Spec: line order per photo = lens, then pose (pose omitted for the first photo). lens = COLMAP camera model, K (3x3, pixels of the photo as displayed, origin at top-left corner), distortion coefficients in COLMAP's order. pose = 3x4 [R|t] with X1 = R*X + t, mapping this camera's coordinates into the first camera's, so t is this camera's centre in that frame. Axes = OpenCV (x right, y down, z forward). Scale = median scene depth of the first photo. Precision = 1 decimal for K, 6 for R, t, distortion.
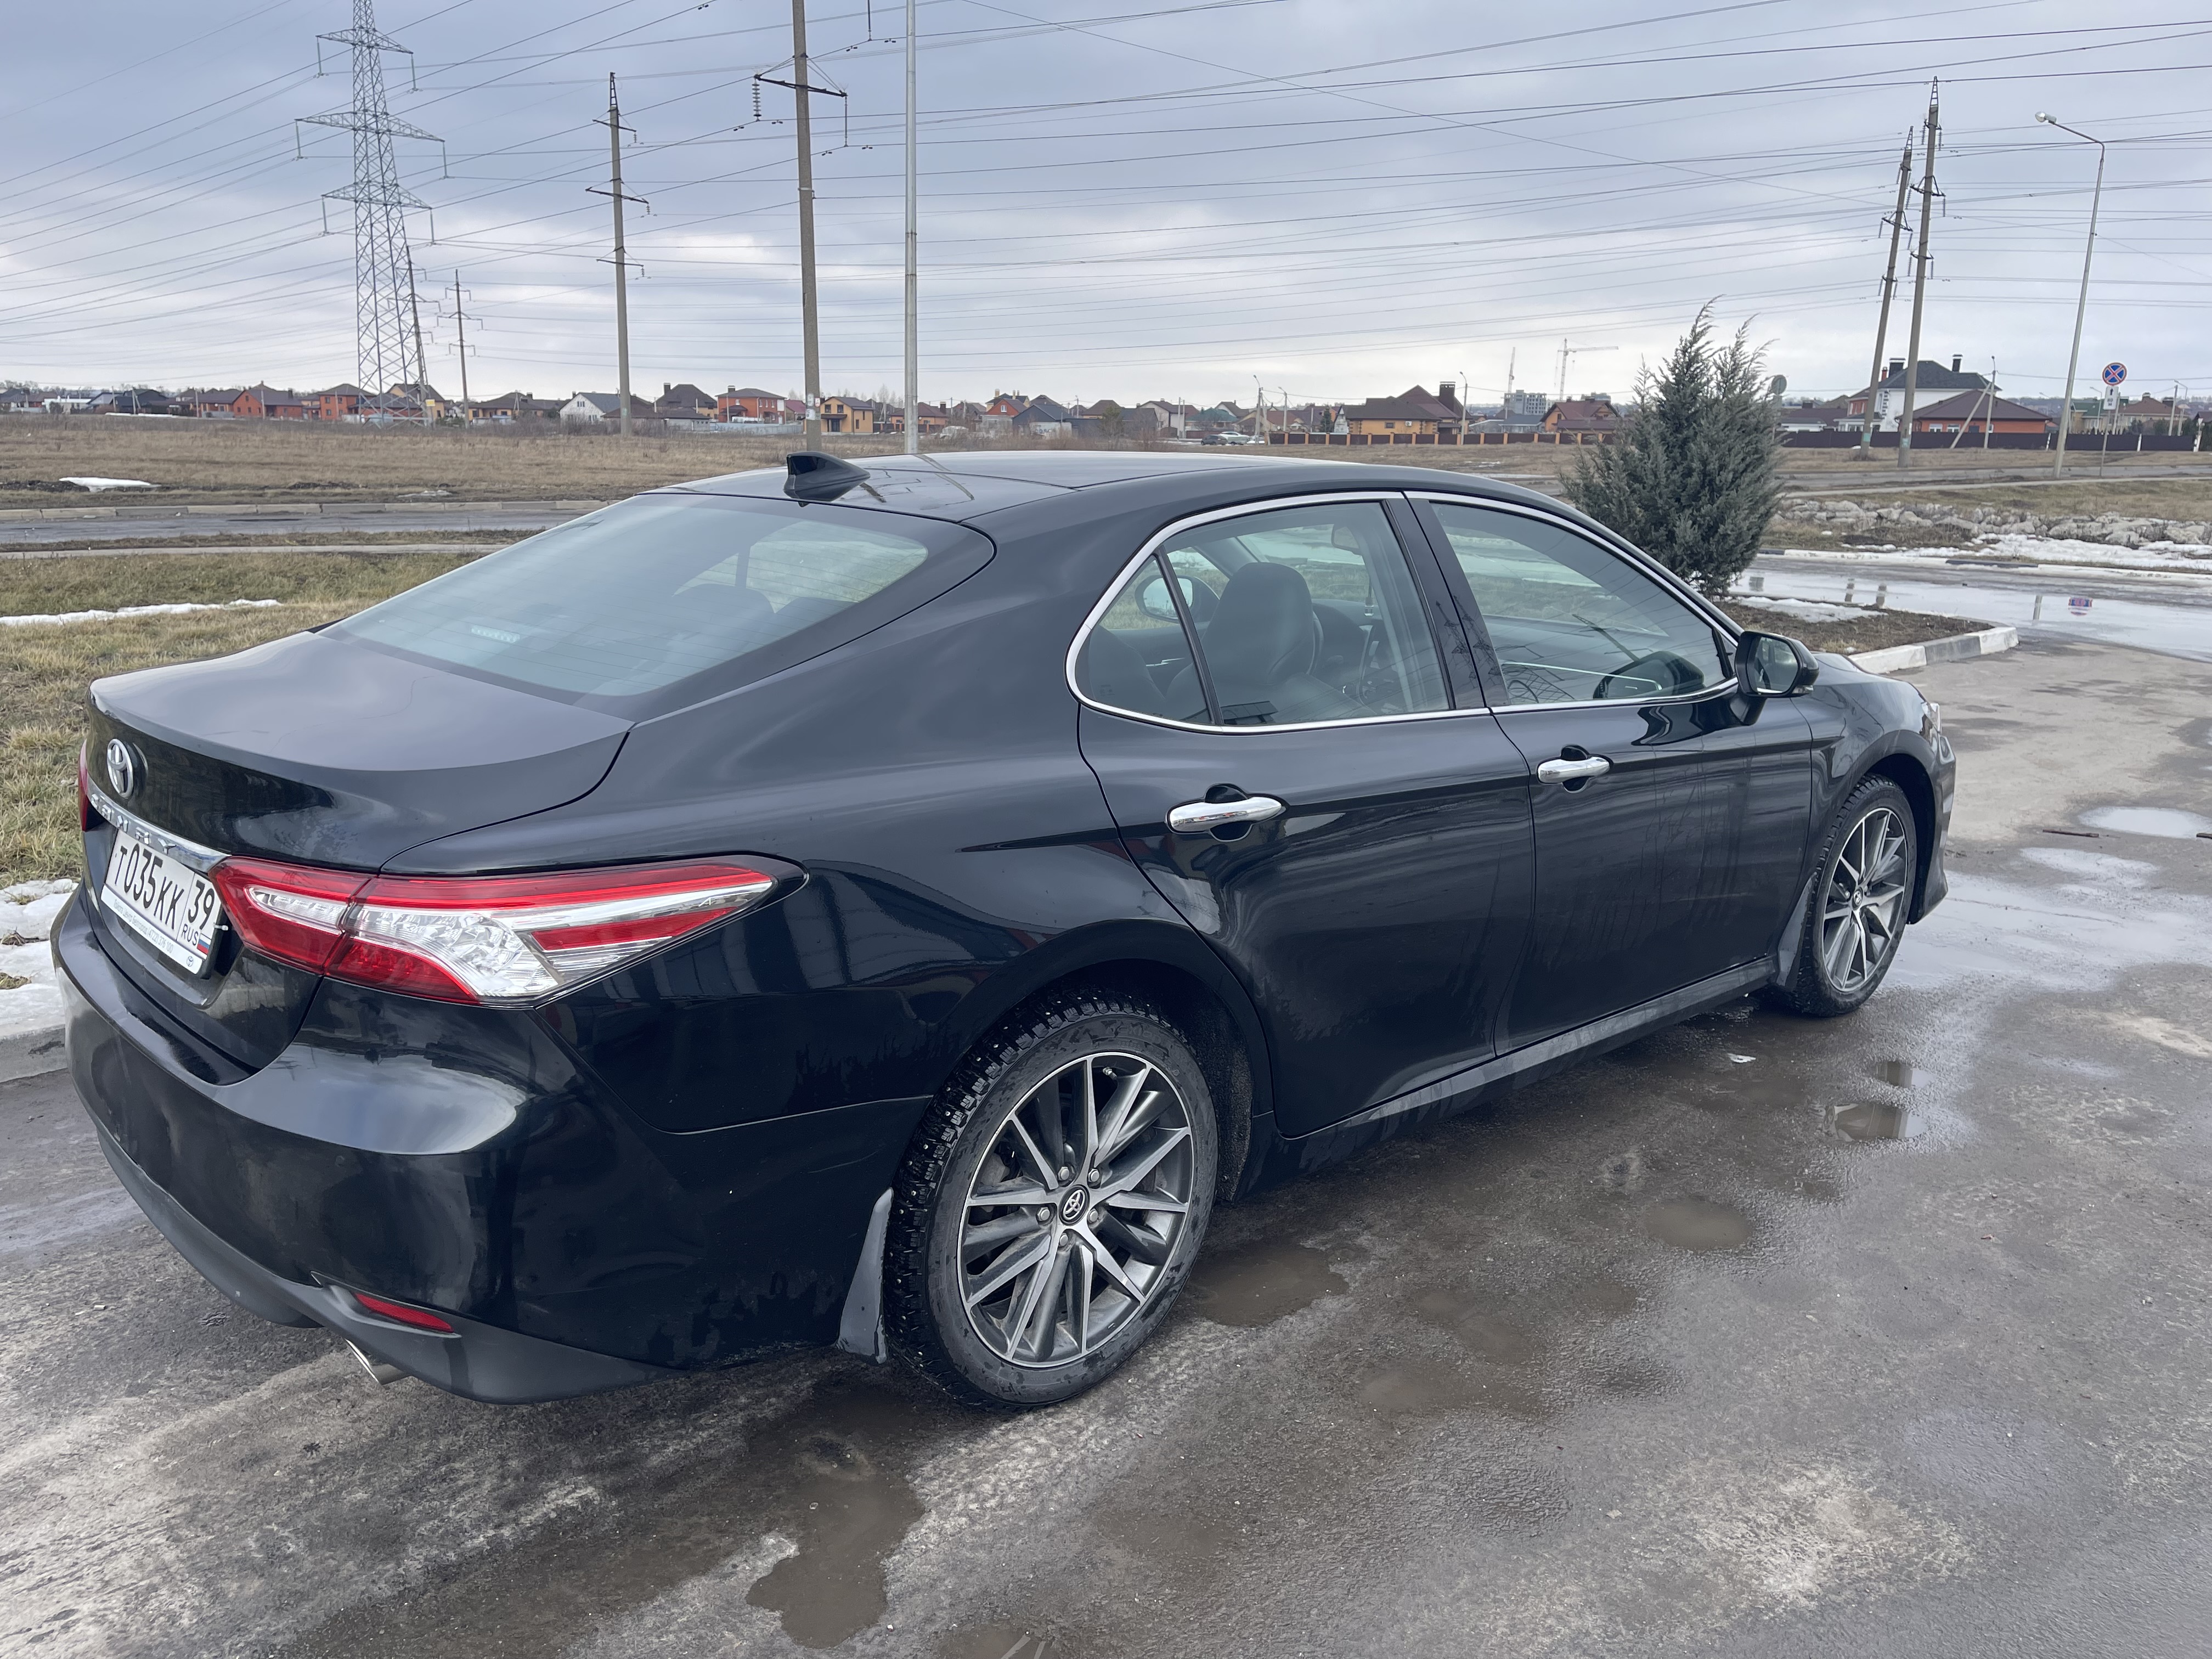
lens RADIAL K [[1621.0, 0, 1106.0], [0, 1621.0, 829.5], [0, 0, 1]] dist [0.085269, -0.113834]
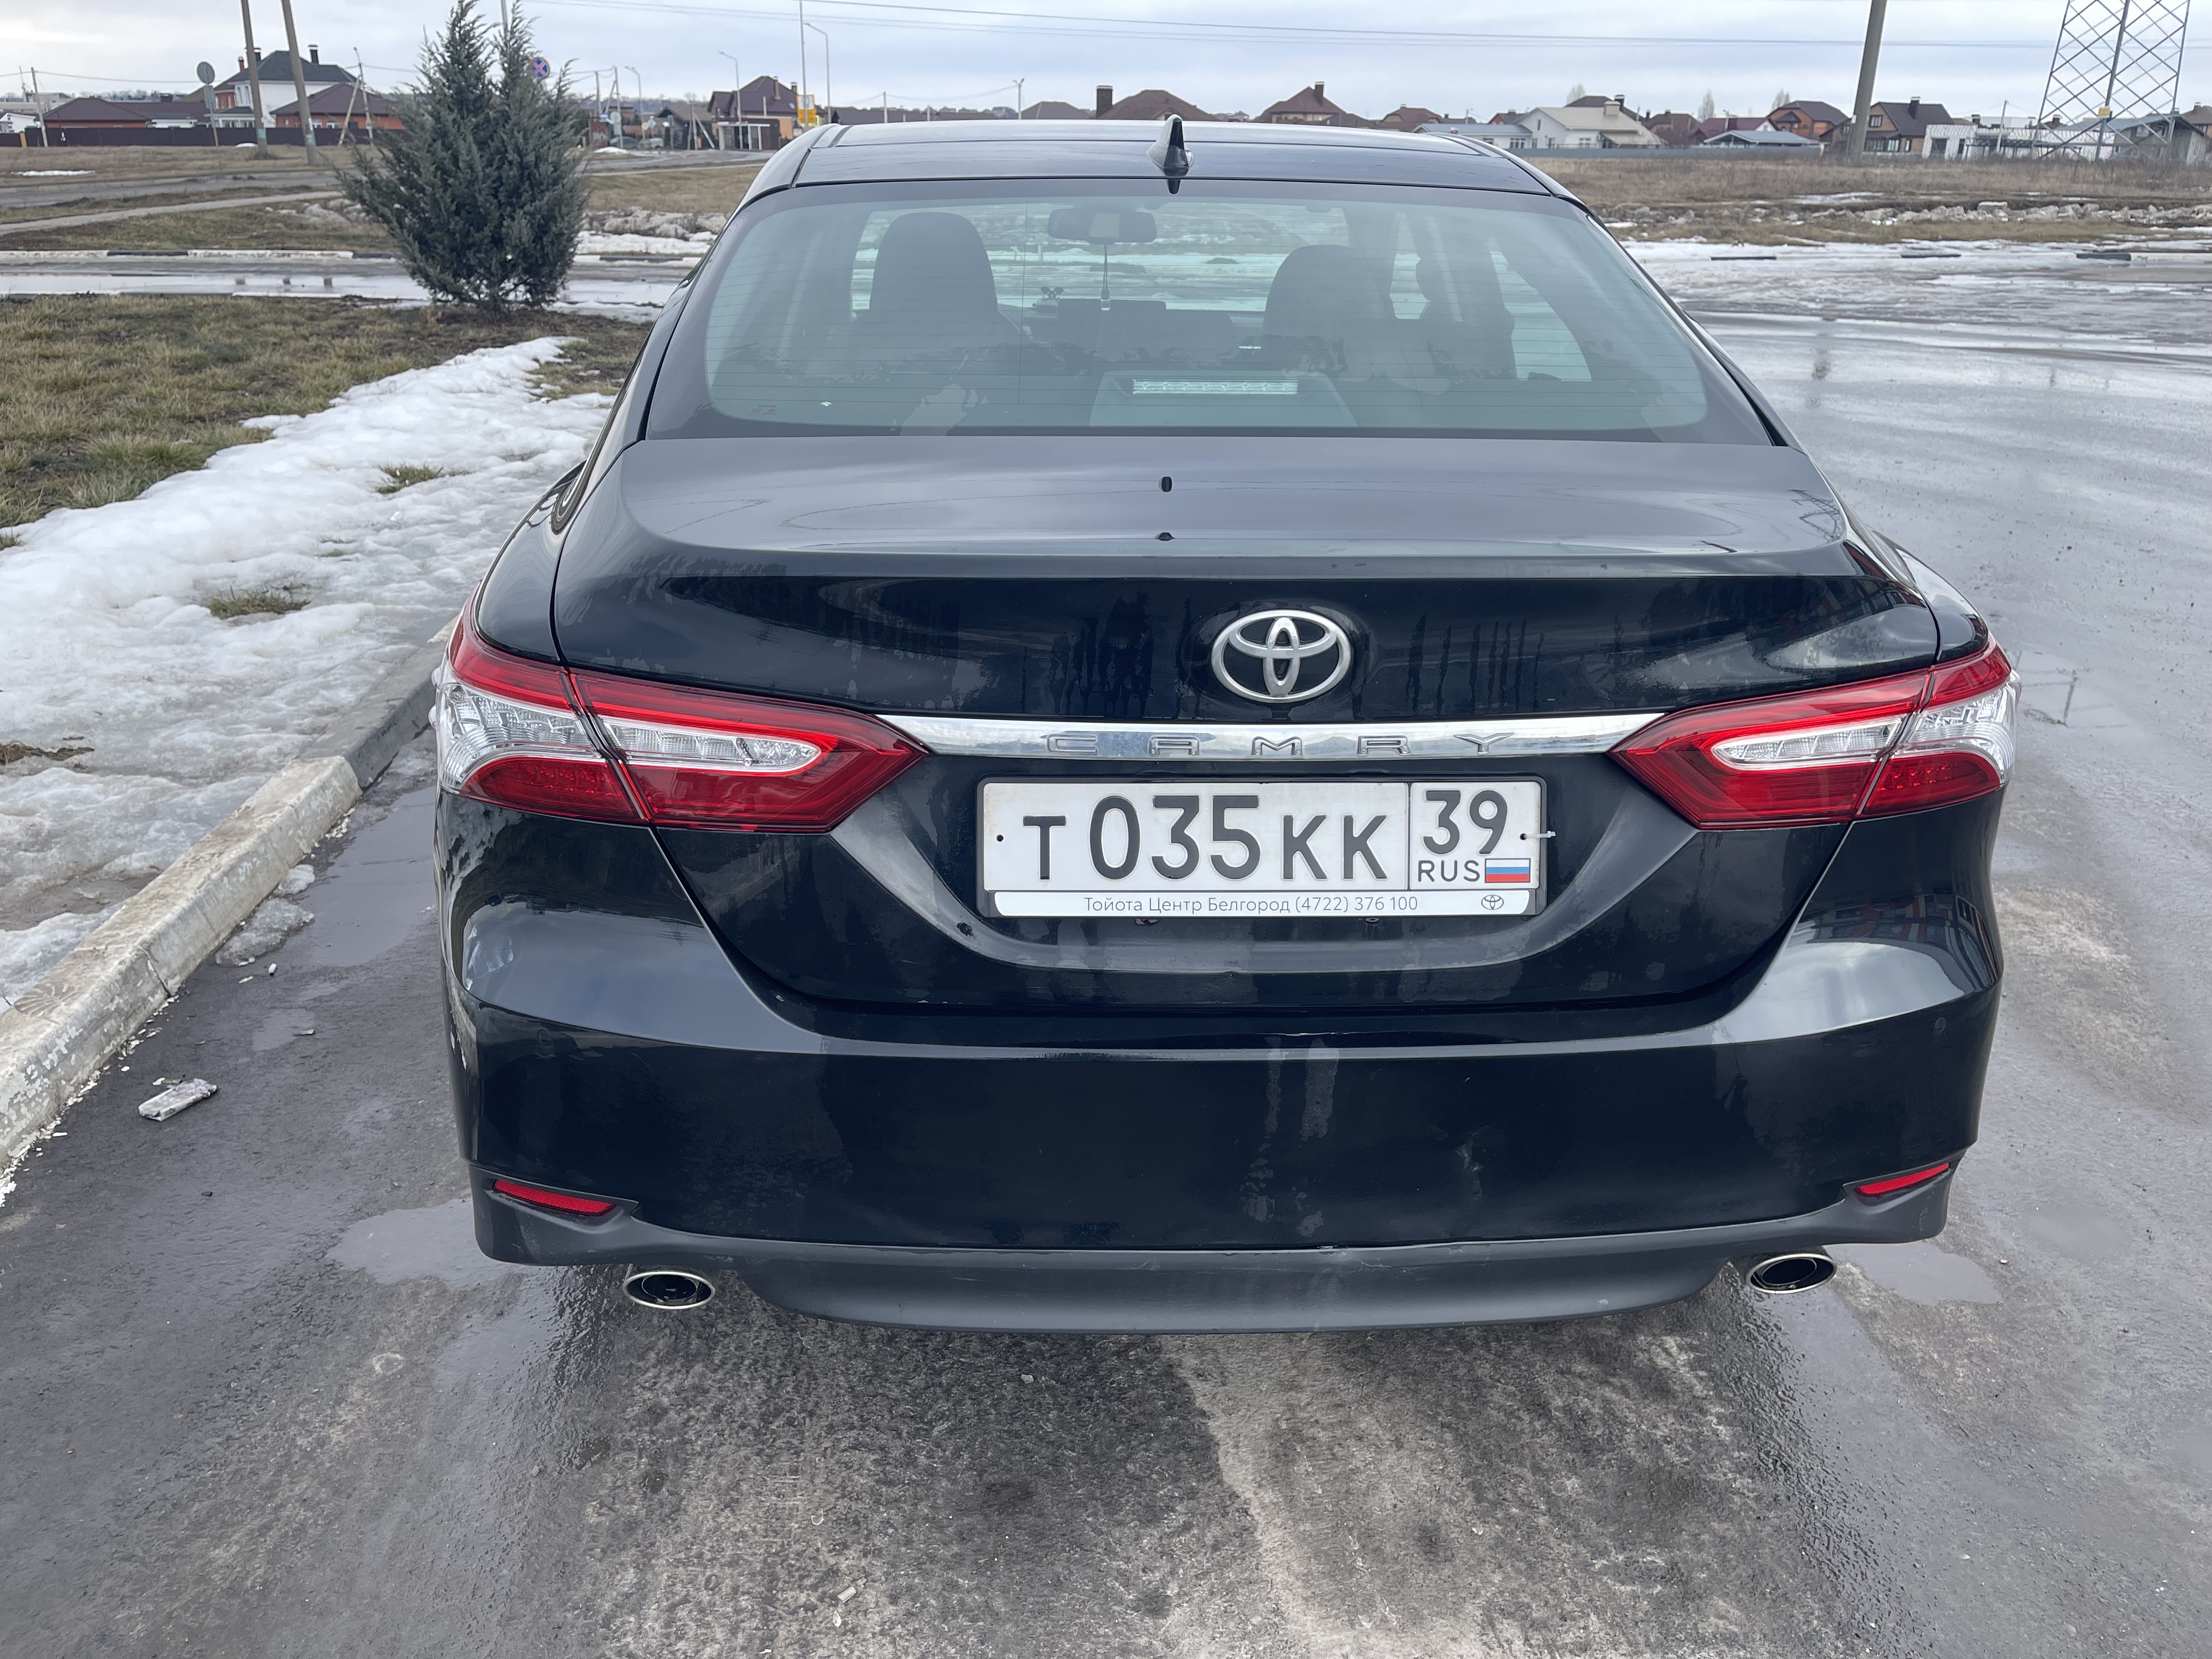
lens RADIAL K [[1621.0, 0, 1106.0], [0, 1621.0, 829.5], [0, 0, 1]] dist [0.085269, -0.113834]
pose [[0.663000, -0.293032, 0.688886, -0.990146], [0.174992, 0.955378, 0.237973, -0.120544], [-0.727880, -0.037227, 0.684693, 0.588535]]
